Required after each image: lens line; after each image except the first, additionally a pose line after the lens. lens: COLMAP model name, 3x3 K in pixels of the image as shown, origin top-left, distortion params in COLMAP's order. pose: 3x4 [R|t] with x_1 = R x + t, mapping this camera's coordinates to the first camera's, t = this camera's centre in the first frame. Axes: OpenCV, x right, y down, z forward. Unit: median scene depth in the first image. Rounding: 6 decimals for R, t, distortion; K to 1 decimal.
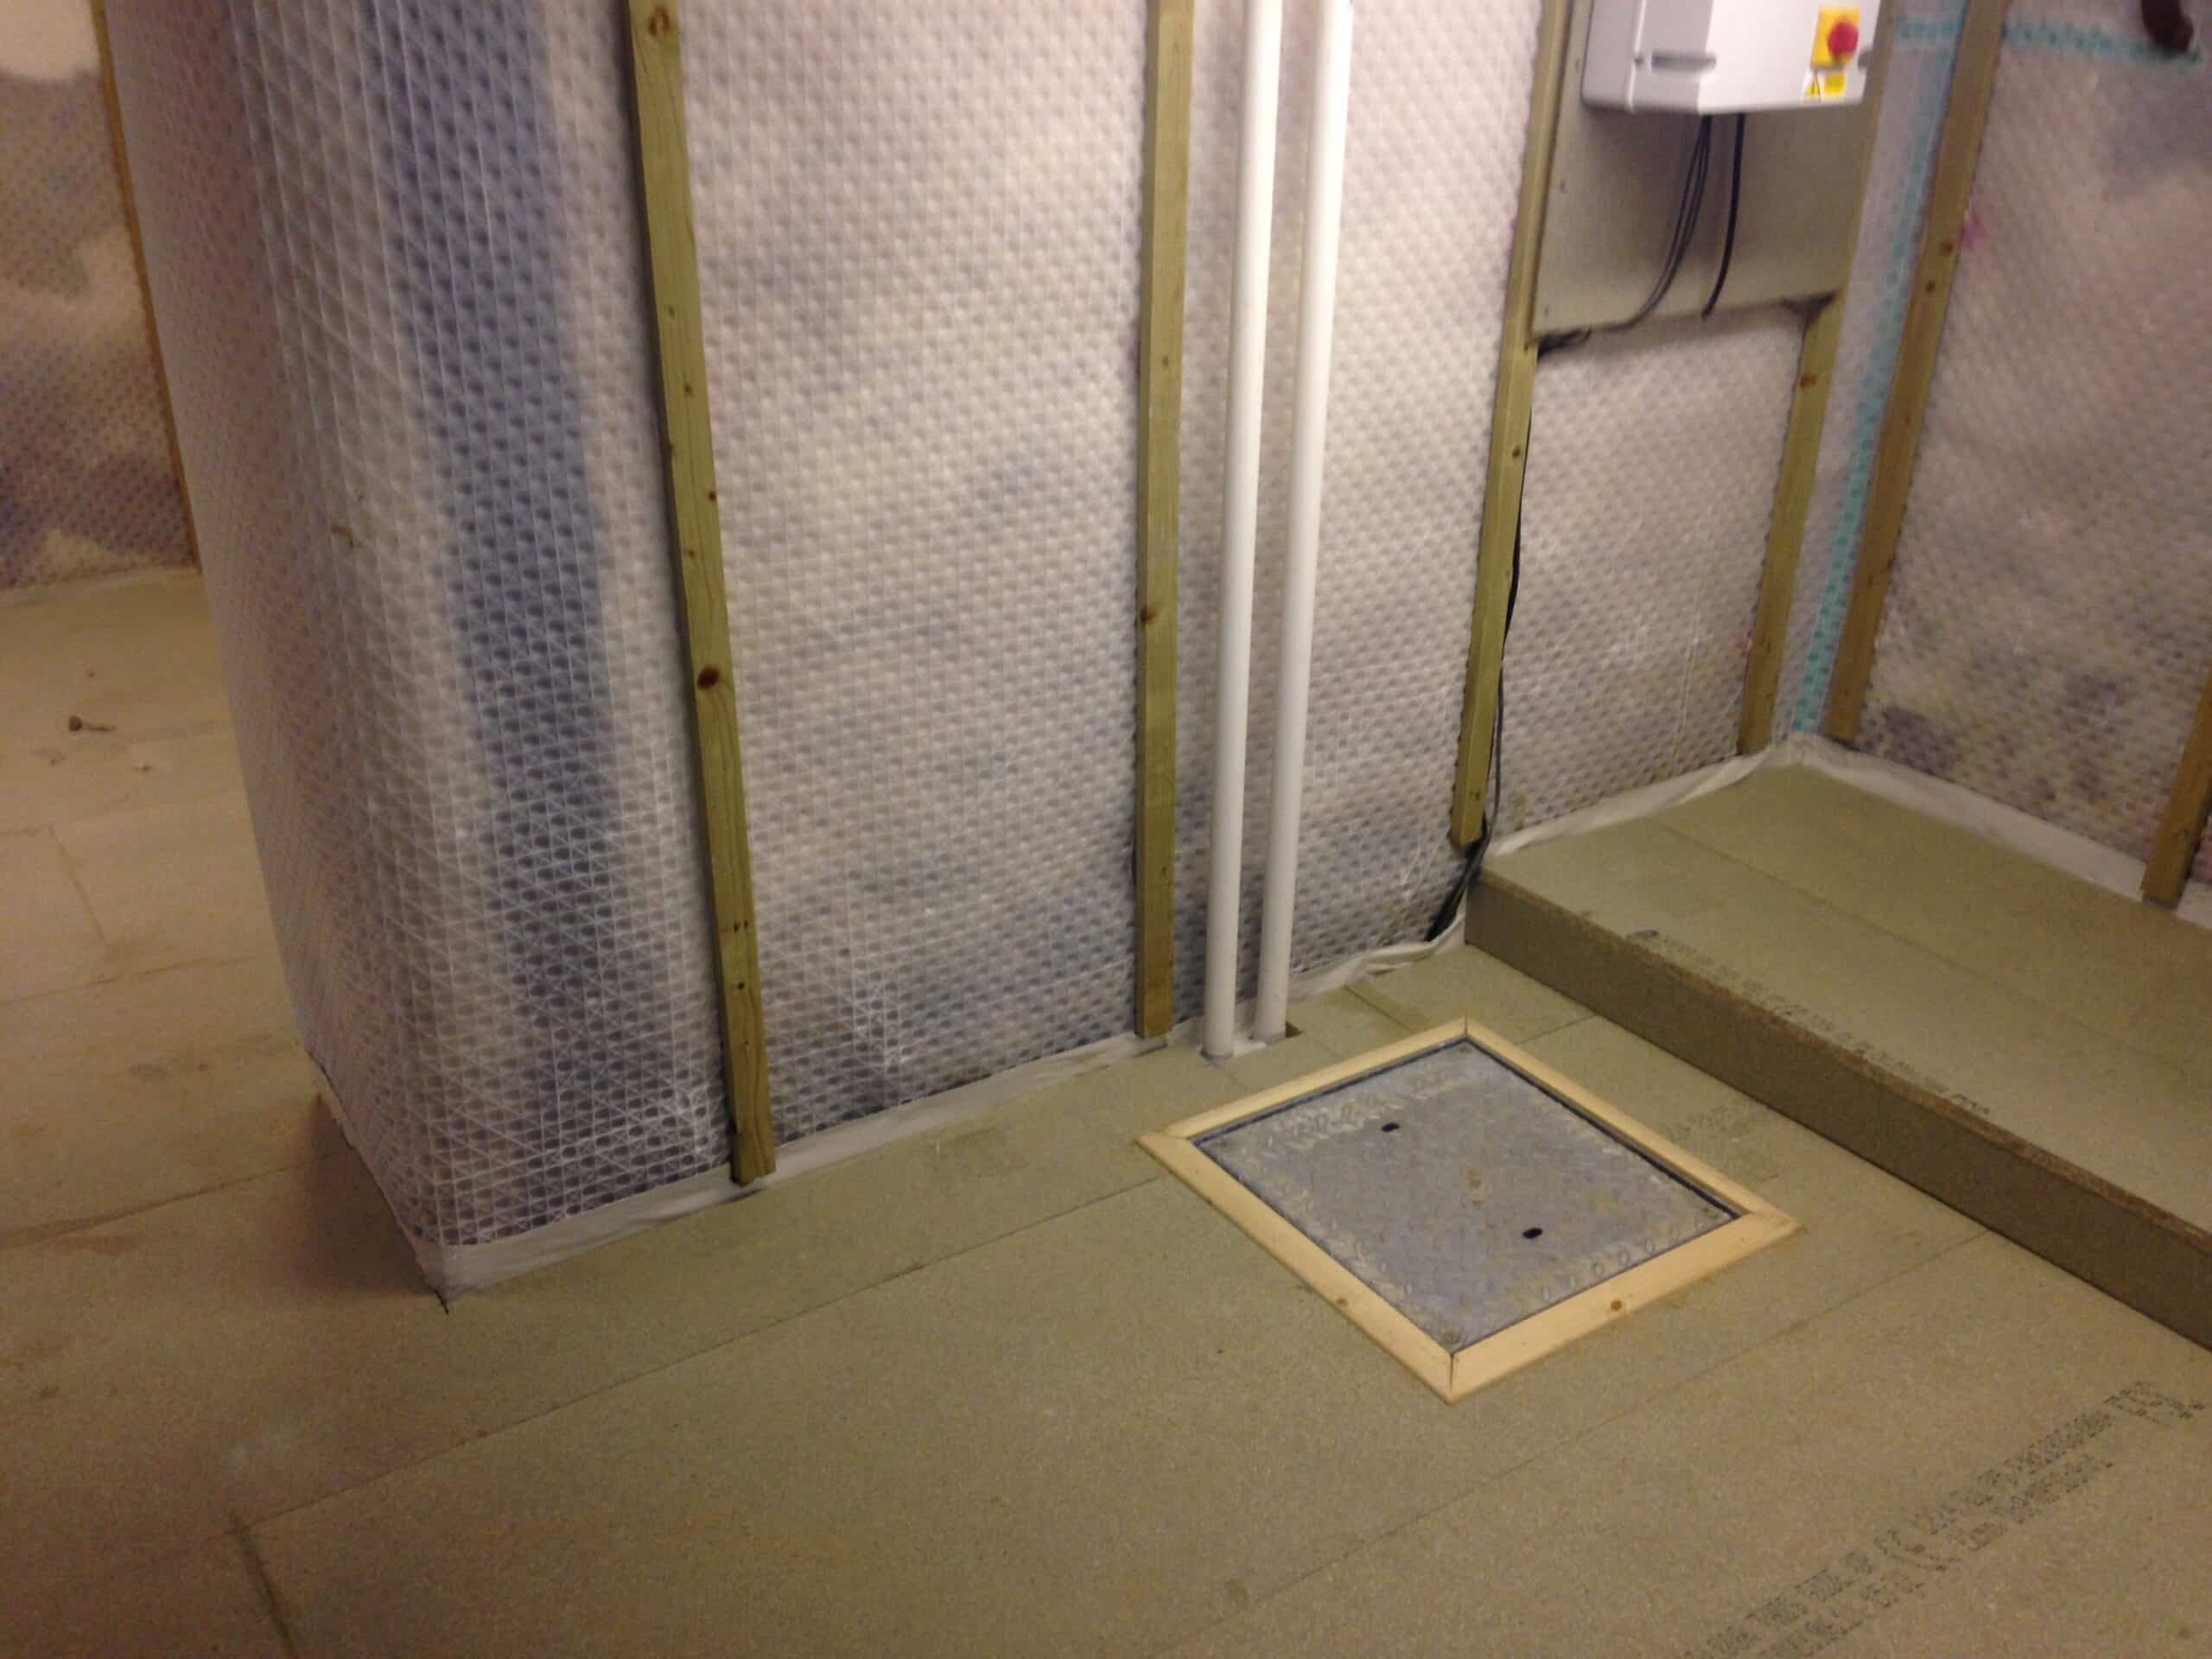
lens RADIAL K [[2065.8, 0, 1106.0], [0, 2065.8, 829.5], [0, 0, 1]] dist [0.141169, -0.190364]
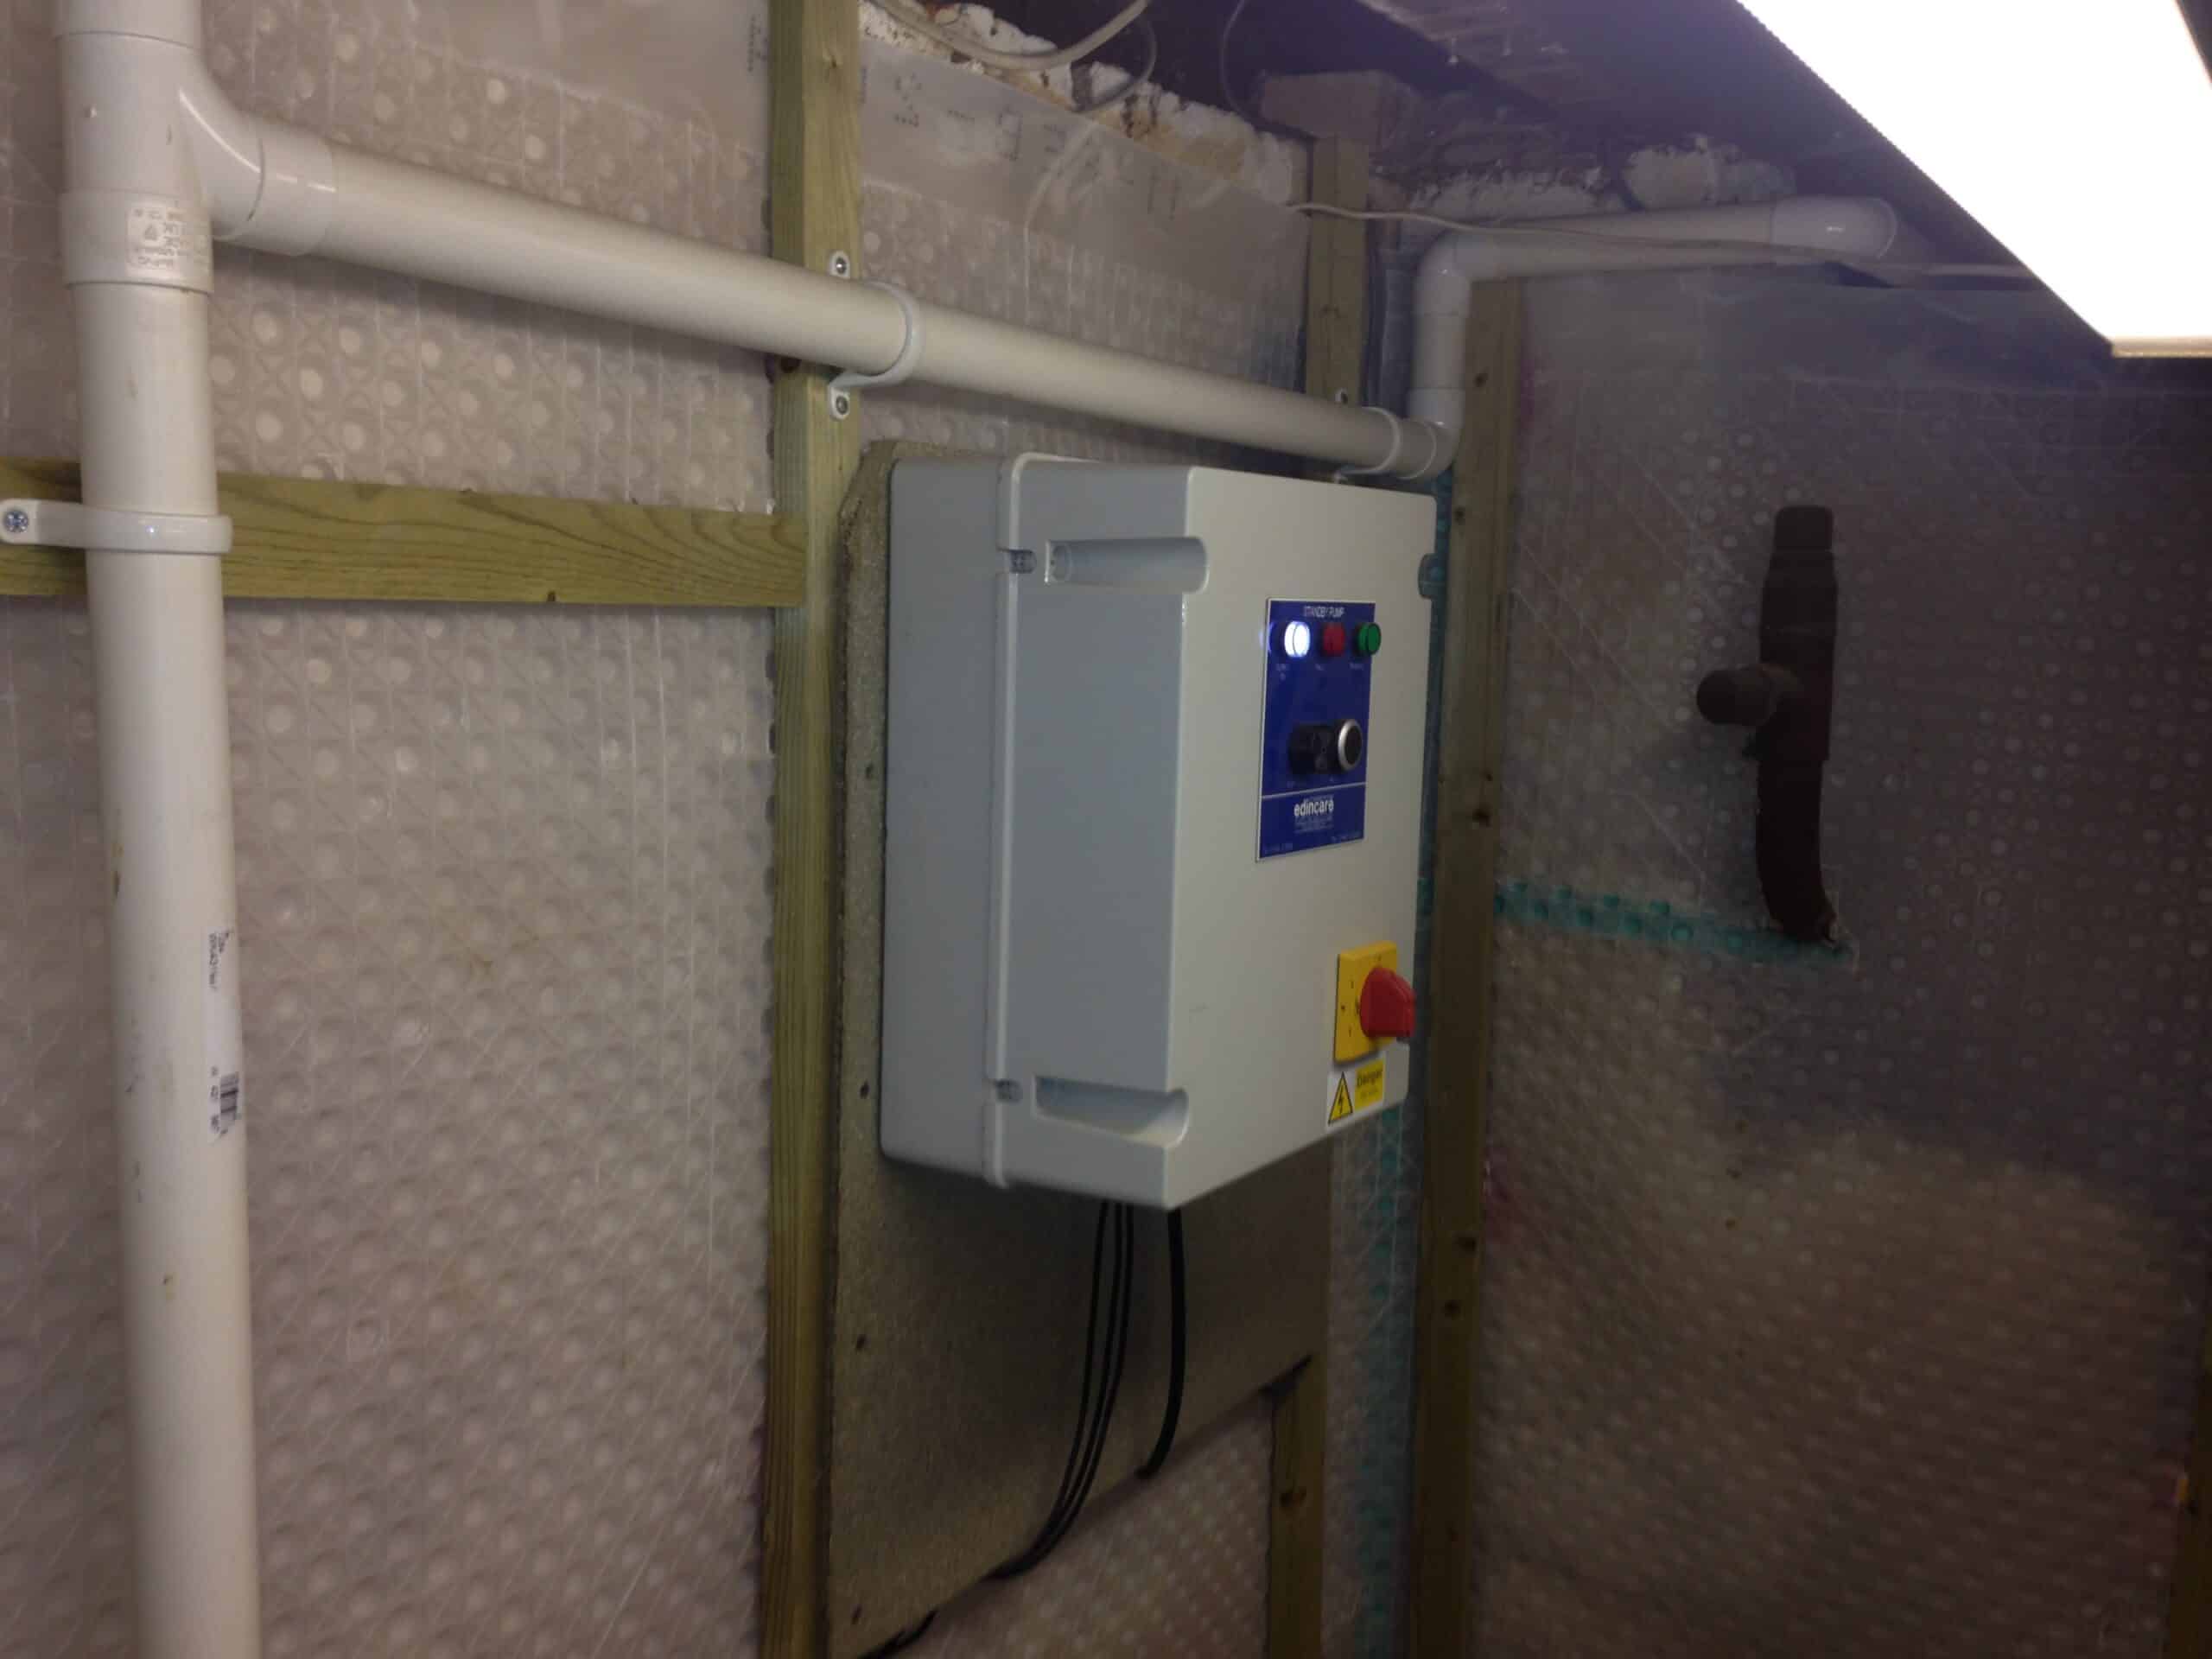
lens RADIAL K [[2065.8, 0, 1106.0], [0, 2065.8, 829.5], [0, 0, 1]] dist [0.141169, -0.190364]
pose [[0.922844, -0.047164, 0.382275, 0.102905], [0.160878, 0.948956, -0.271295, -0.280924], [-0.349967, 0.311862, 0.883326, 0.562962]]
